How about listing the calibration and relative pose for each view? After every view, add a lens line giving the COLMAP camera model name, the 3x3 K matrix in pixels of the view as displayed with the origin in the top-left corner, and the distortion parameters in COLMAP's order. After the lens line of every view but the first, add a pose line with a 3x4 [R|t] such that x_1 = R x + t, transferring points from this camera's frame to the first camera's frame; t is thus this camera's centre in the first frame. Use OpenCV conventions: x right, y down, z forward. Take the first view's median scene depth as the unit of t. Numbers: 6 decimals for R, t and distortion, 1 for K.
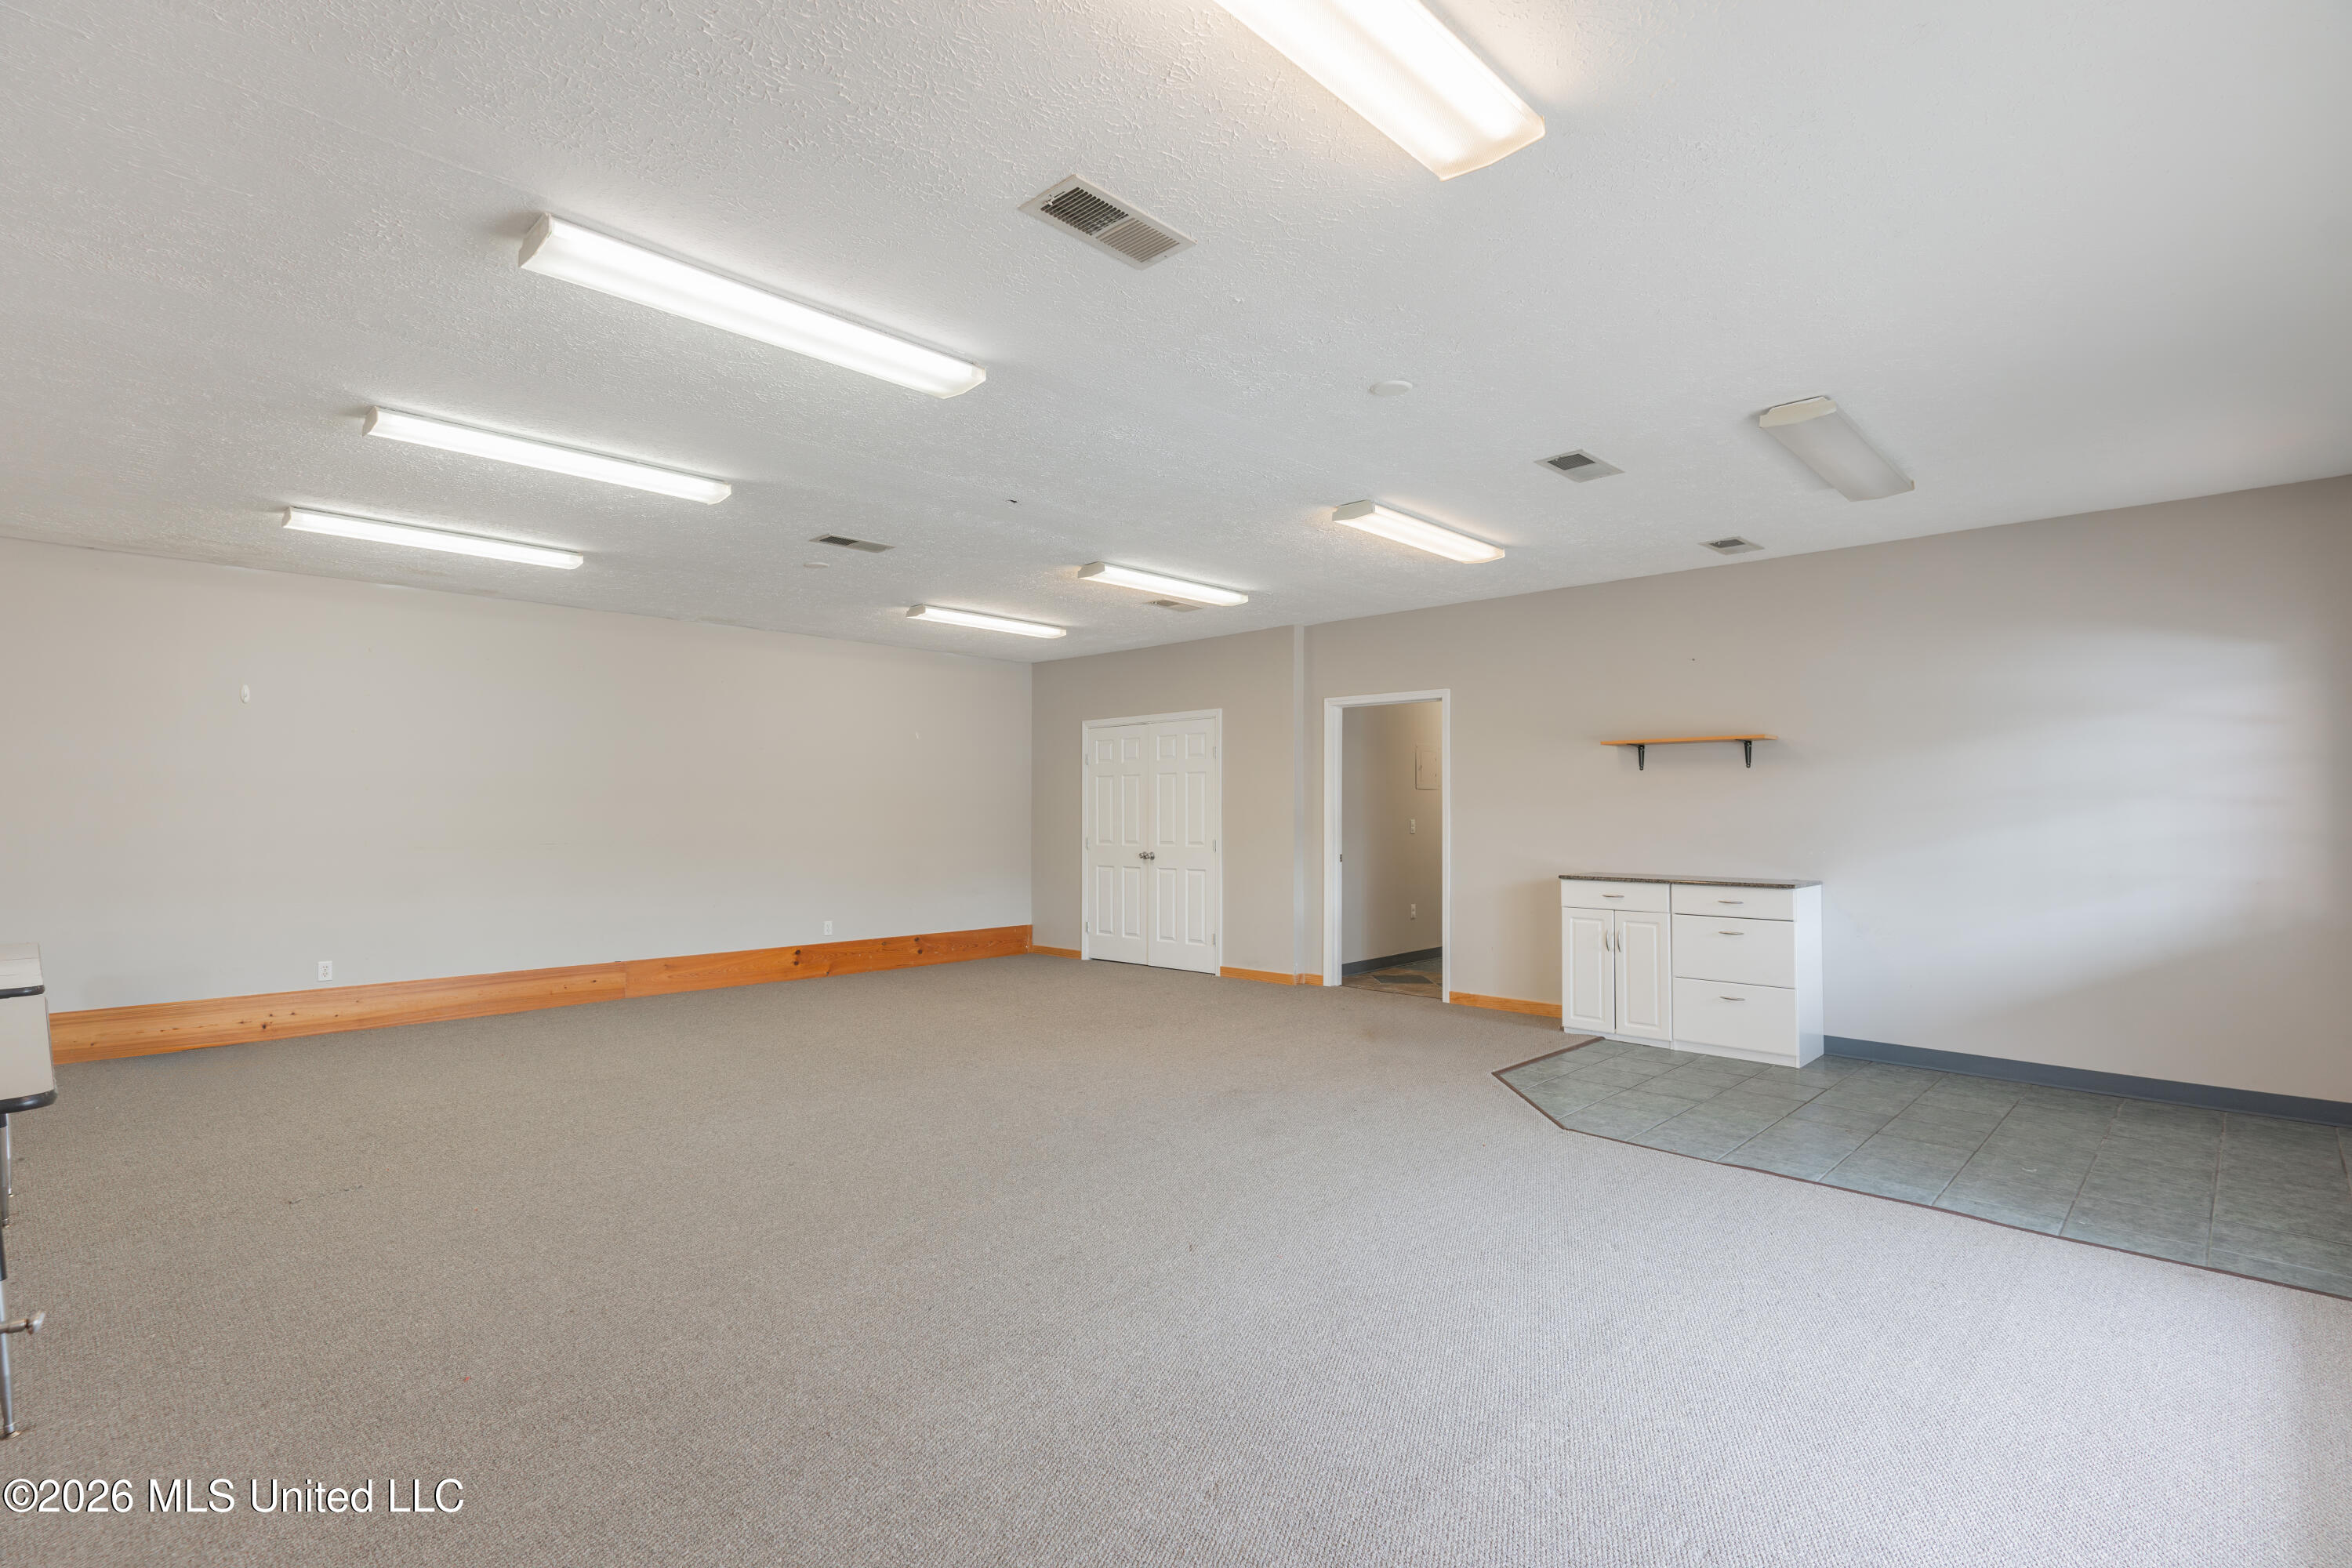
lens RADIAL K [[1137.3, 0, 1151.8], [0, 1137.3, 788.7], [0, 0, 1]] dist [-0.000988, -0.000176]
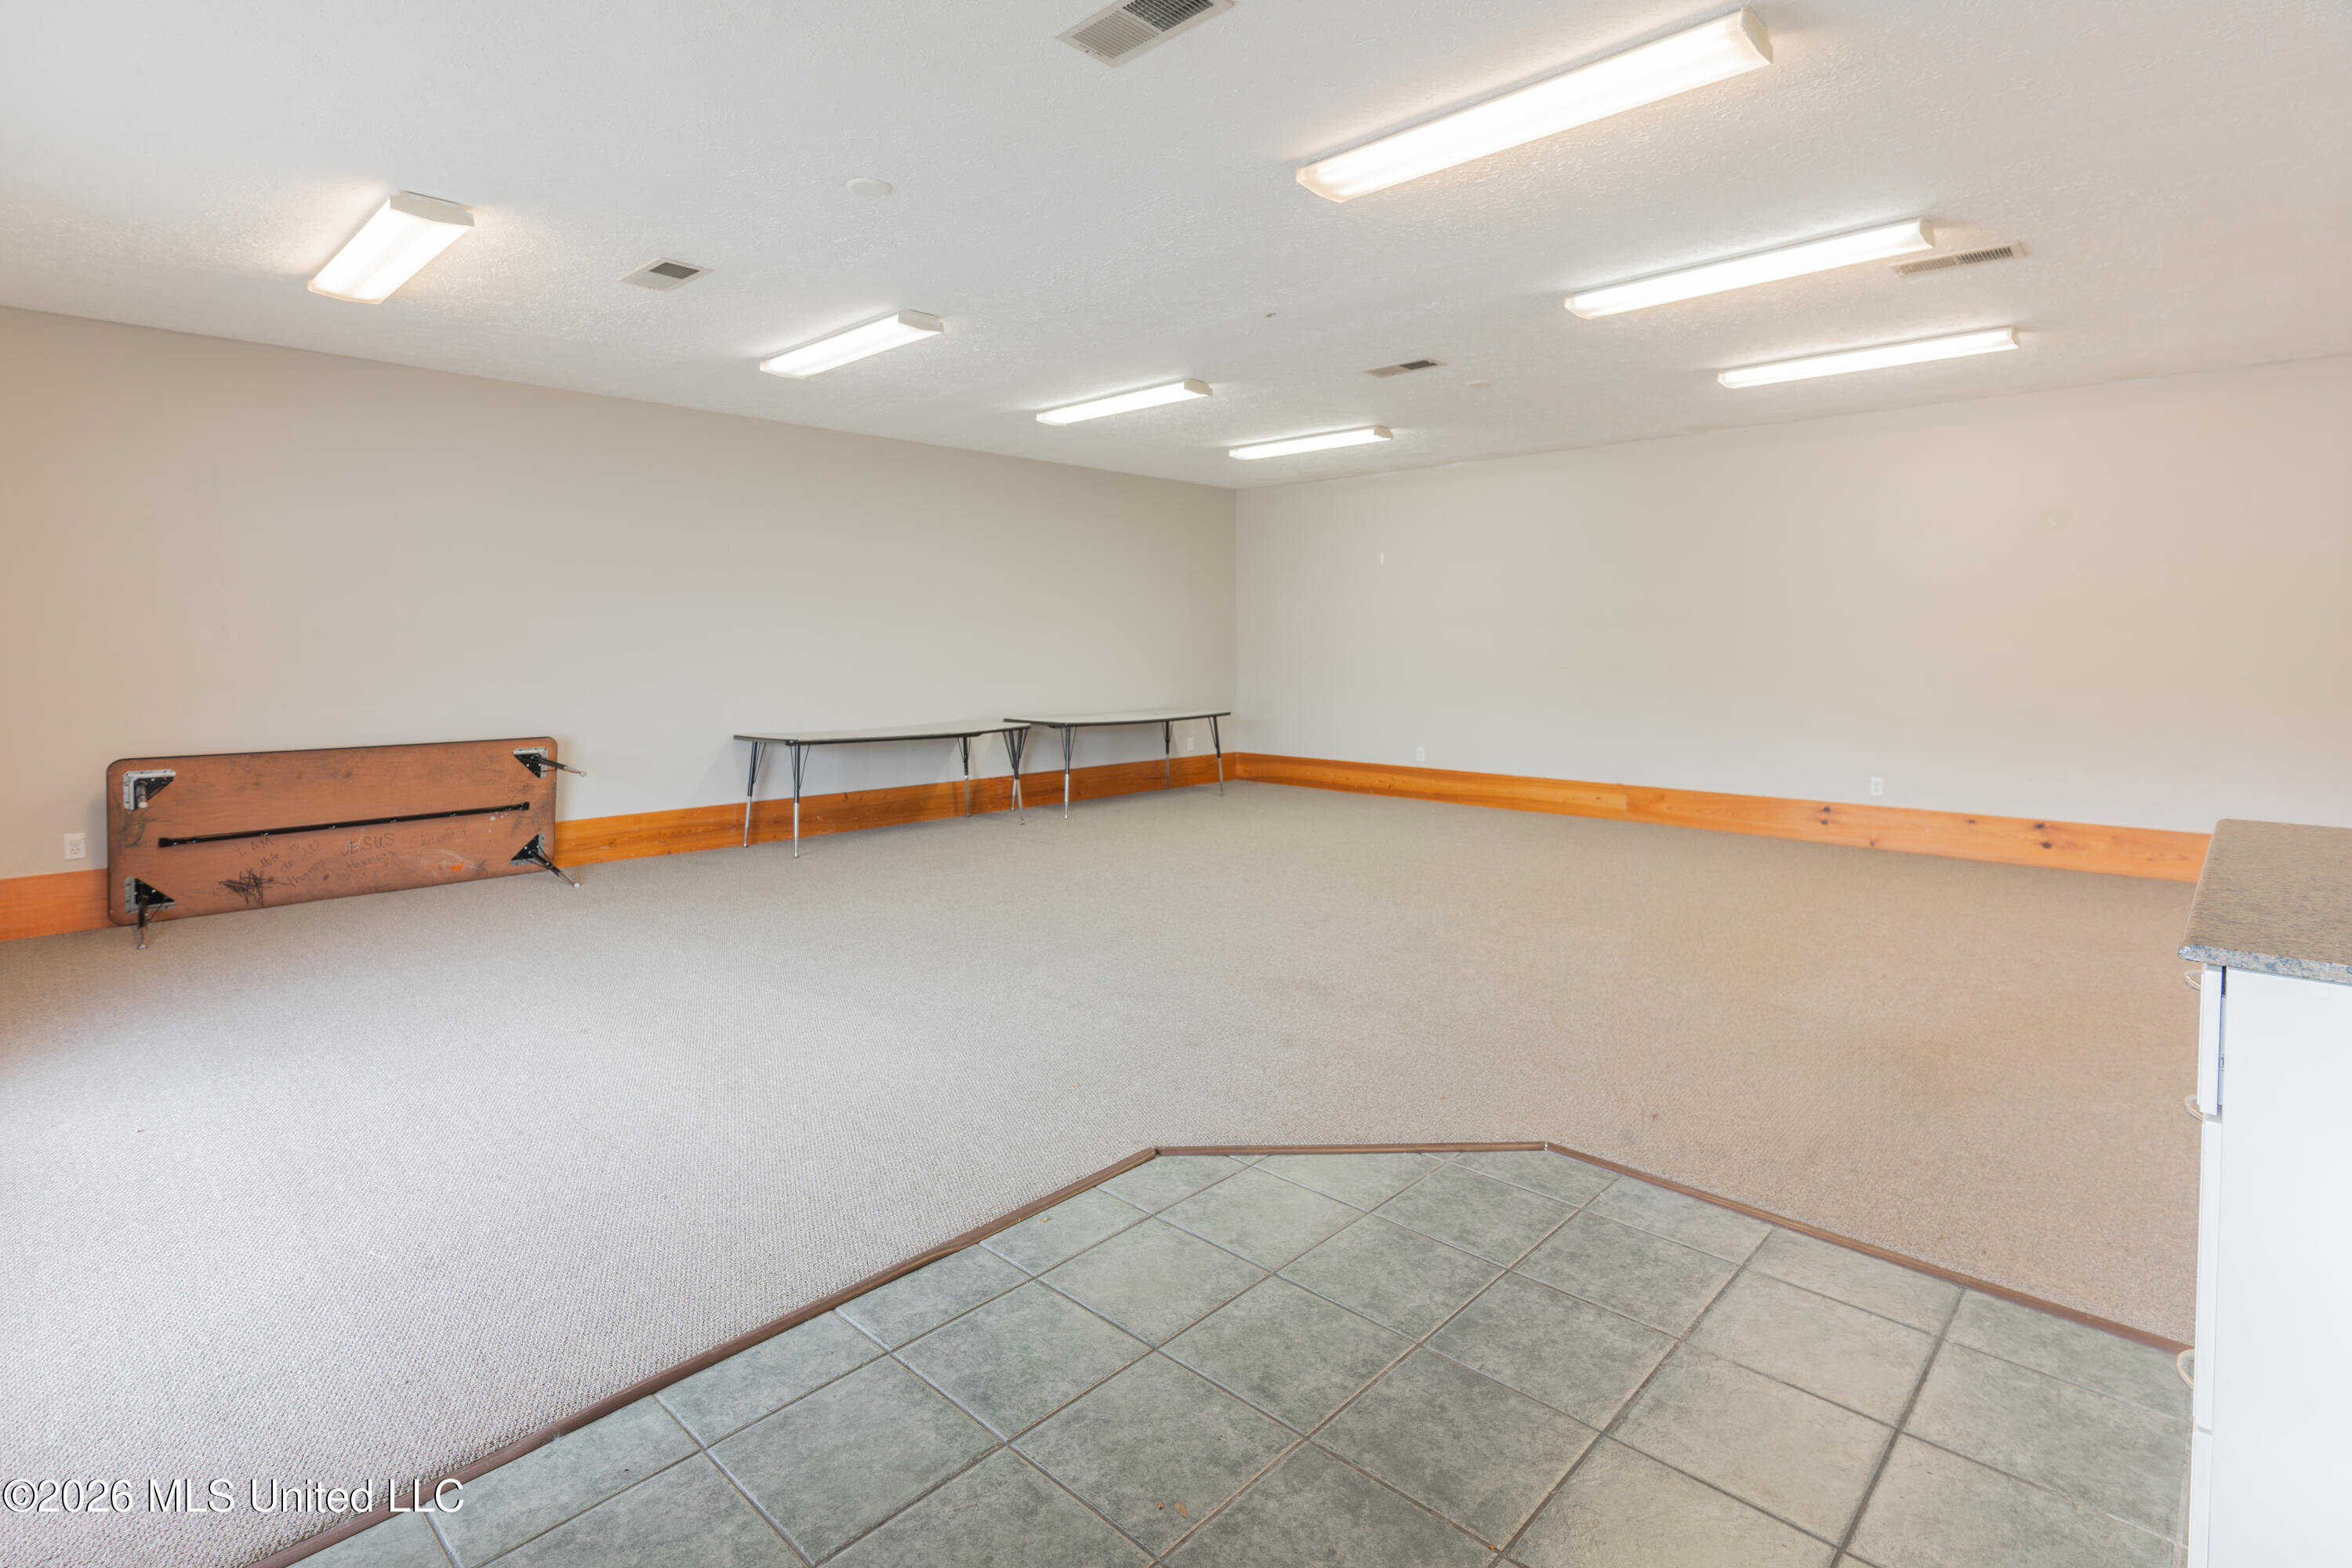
lens RADIAL K [[1146.9, 0, 1176.6], [0, 1146.9, 706.3], [0, 0, 1]] dist [0.000204, 0.000168]
pose [[0.029110, 0.052842, -0.998179, 0.667908], [0.030826, 0.998079, 0.053736, 0.016766], [0.999101, -0.032334, 0.027425, 0.687255]]
